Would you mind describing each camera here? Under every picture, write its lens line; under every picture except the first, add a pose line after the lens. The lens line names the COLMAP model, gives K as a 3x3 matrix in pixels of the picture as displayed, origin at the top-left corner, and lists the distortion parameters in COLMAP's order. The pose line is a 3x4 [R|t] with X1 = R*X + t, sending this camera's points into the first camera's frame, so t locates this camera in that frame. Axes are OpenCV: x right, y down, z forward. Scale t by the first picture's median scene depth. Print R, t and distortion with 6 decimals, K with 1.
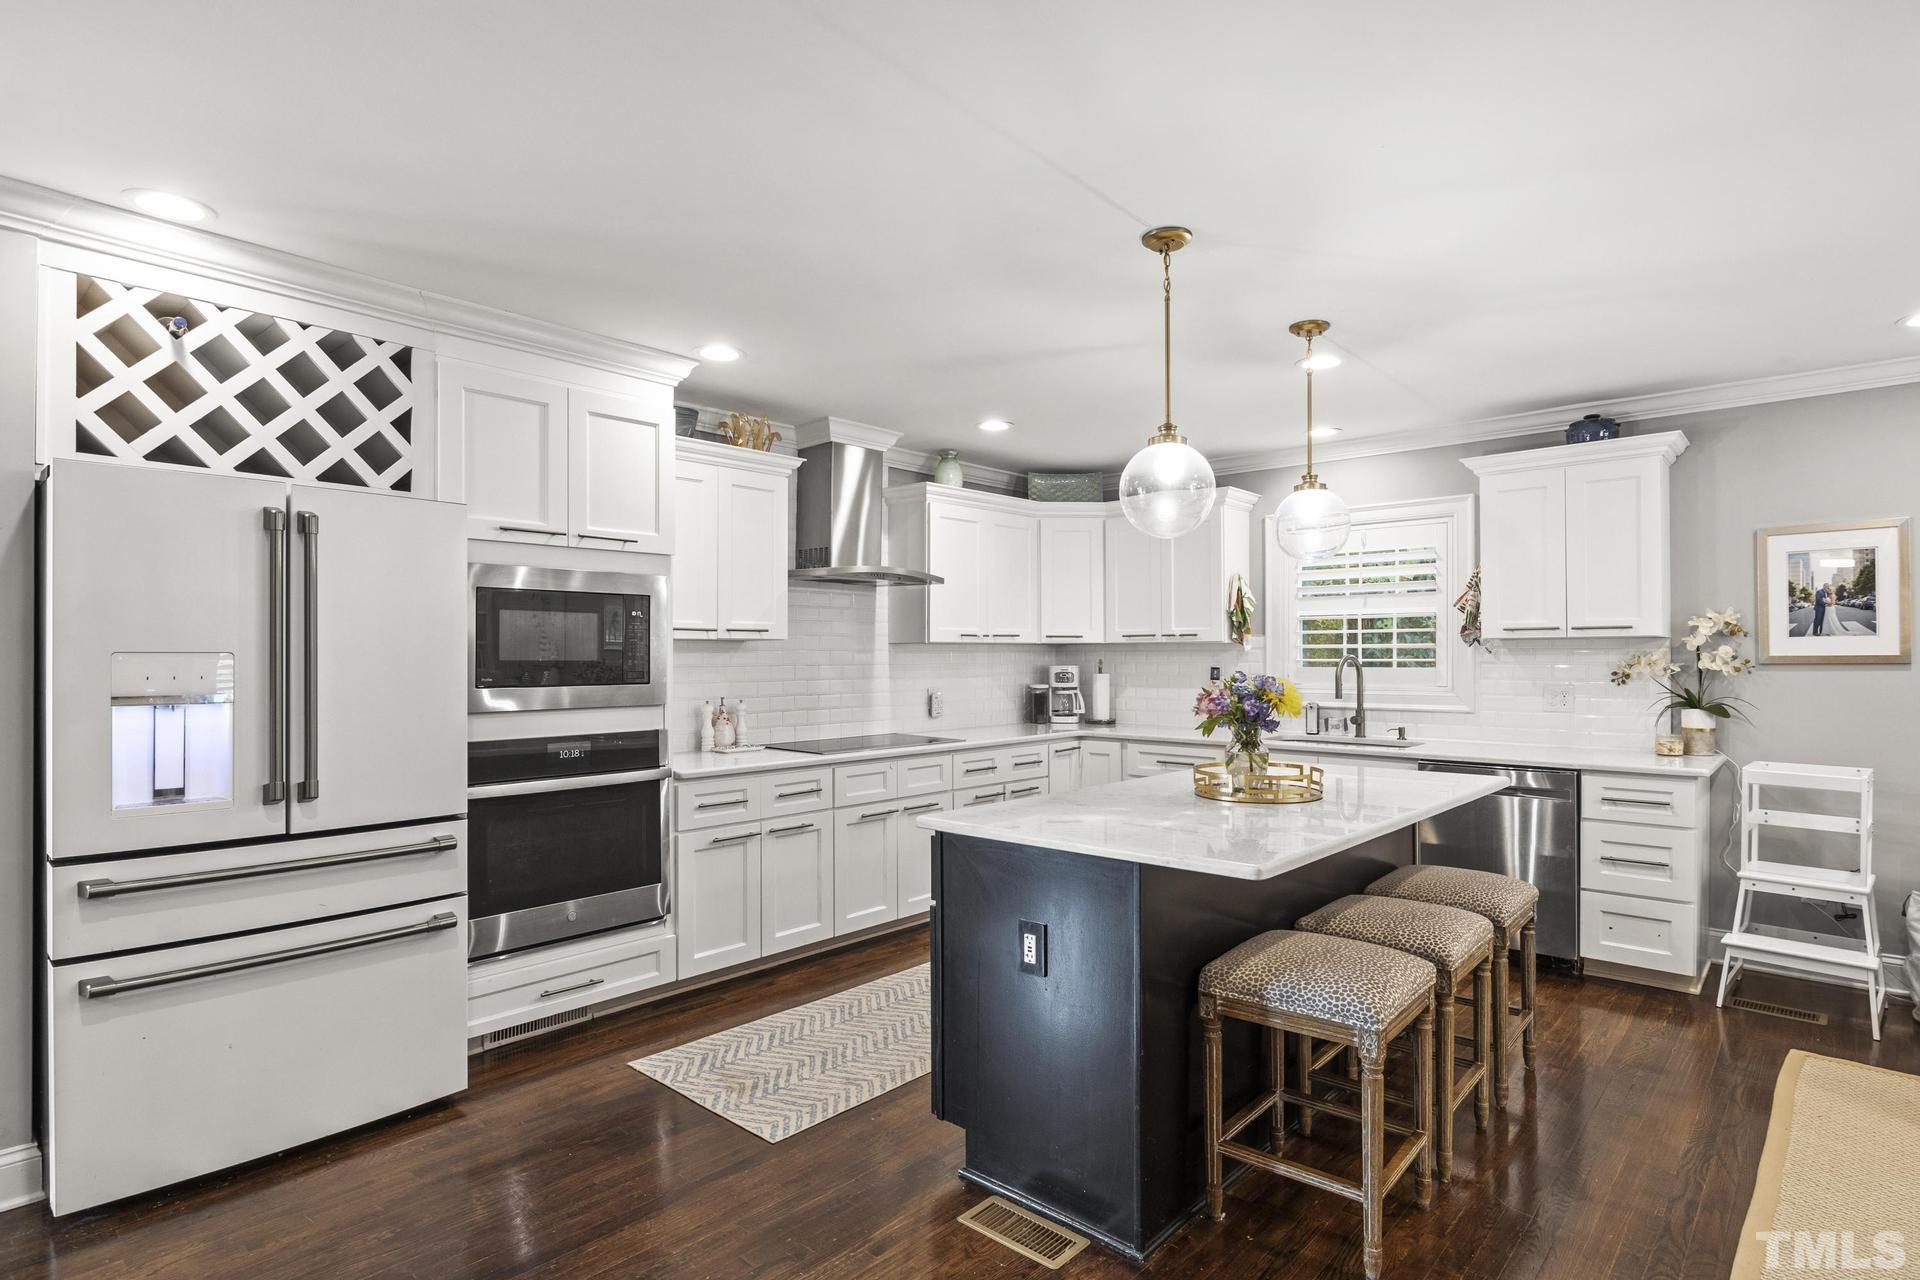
lens RADIAL K [[993.6, 0, 959.1], [0, 993.6, 664.7], [0, 0, 1]] dist [-0.009023, -0.000674]
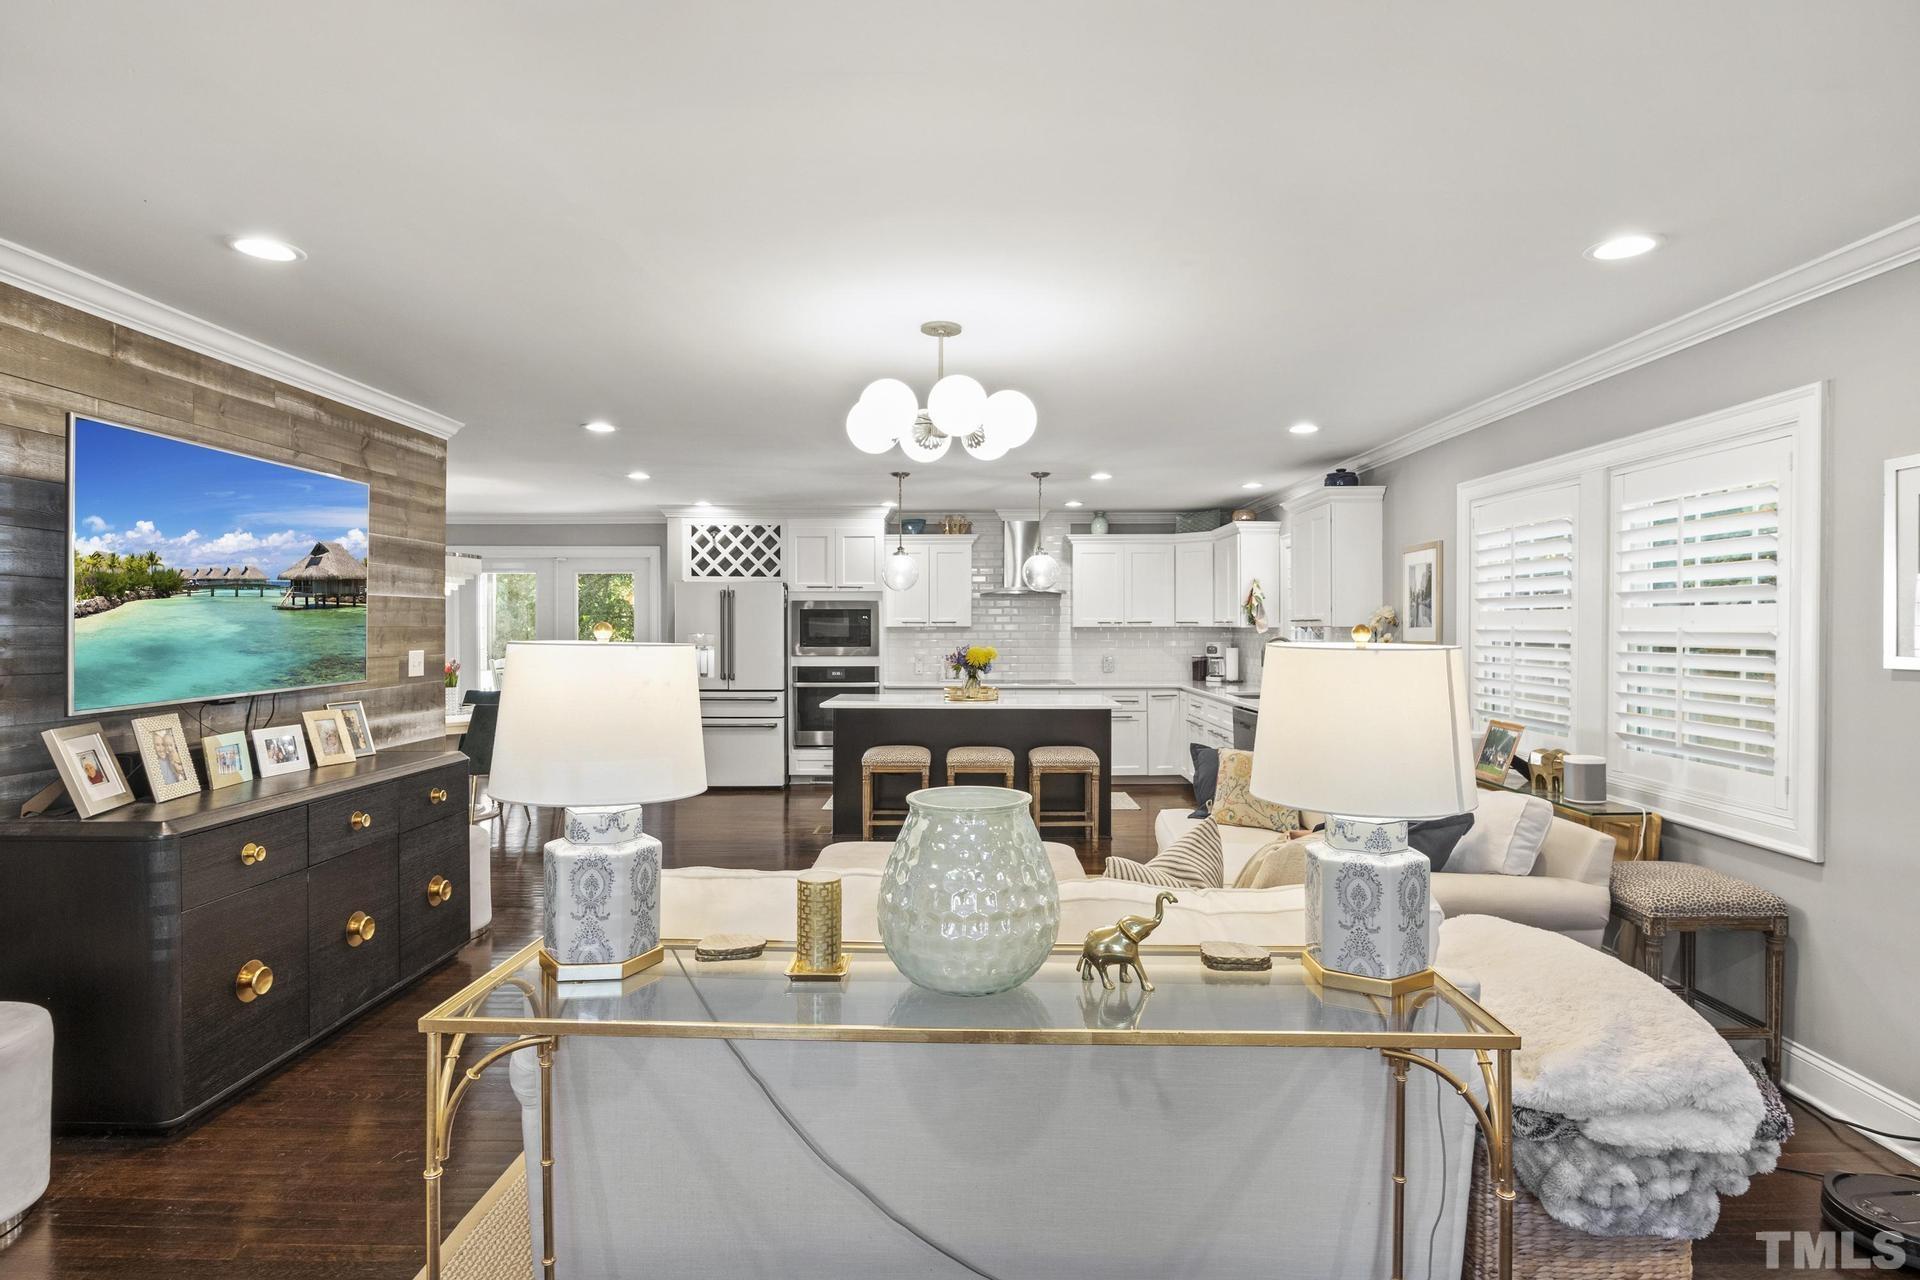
lens RADIAL K [[993.6, 0, 942.9], [0, 993.6, 628.6], [0, 0, 1]] dist [-0.009023, -0.000674]
pose [[0.643662, 0.005726, -0.765289, 1.367283], [-0.009918, 0.999950, -0.000860, -0.019411], [0.765246, 0.008144, 0.643686, -0.336633]]
